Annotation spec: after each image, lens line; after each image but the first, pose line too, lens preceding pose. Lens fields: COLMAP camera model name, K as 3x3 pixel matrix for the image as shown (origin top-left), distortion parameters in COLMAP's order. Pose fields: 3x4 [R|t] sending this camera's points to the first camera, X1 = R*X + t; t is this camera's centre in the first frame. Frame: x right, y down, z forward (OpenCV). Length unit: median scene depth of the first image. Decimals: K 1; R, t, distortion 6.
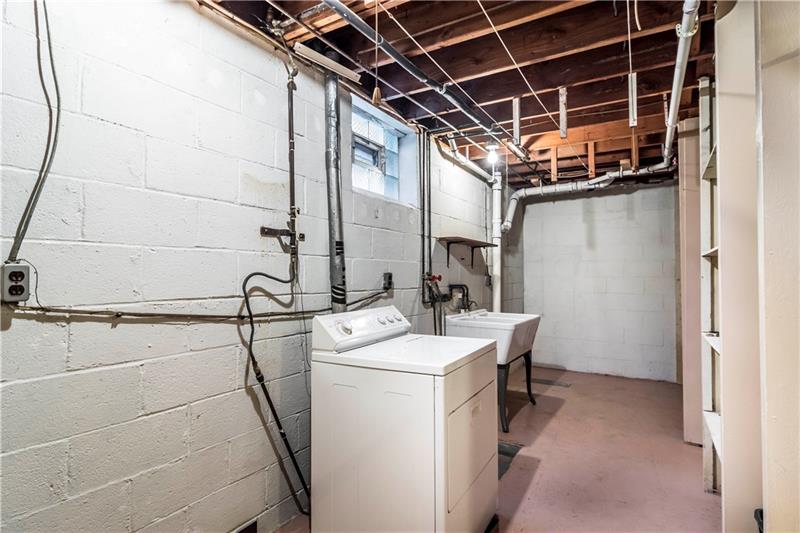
lens RADIAL K [[426.7, 0, 400.0], [0, 426.7, 266.5], [0, 0, 1]] dist [0.003500, 0.001114]
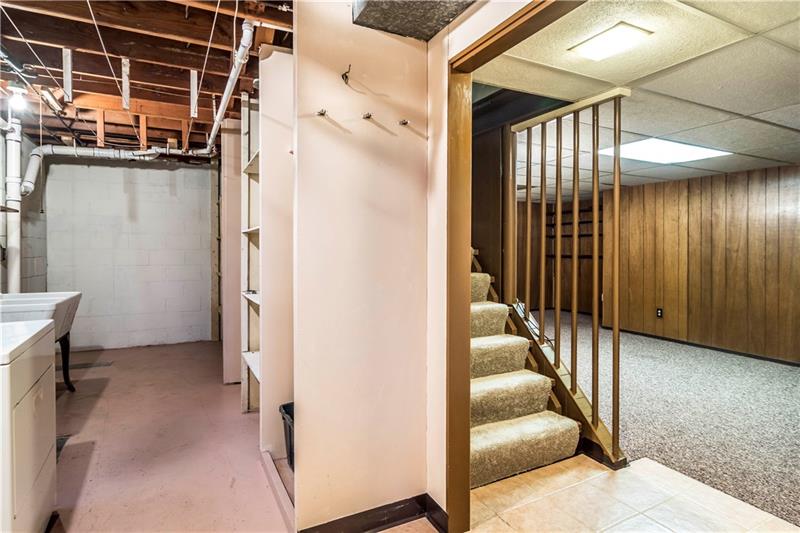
lens RADIAL K [[432.7, 0, 398.4], [0, 432.7, 245.6], [0, 0, 1]] dist [0.000411, 0.000361]
pose [[0.528047, 0.004672, 0.849202, -0.096198], [-0.017368, 0.999835, 0.005299, -0.000145], [-0.849037, -0.017547, 0.528041, -0.052807]]
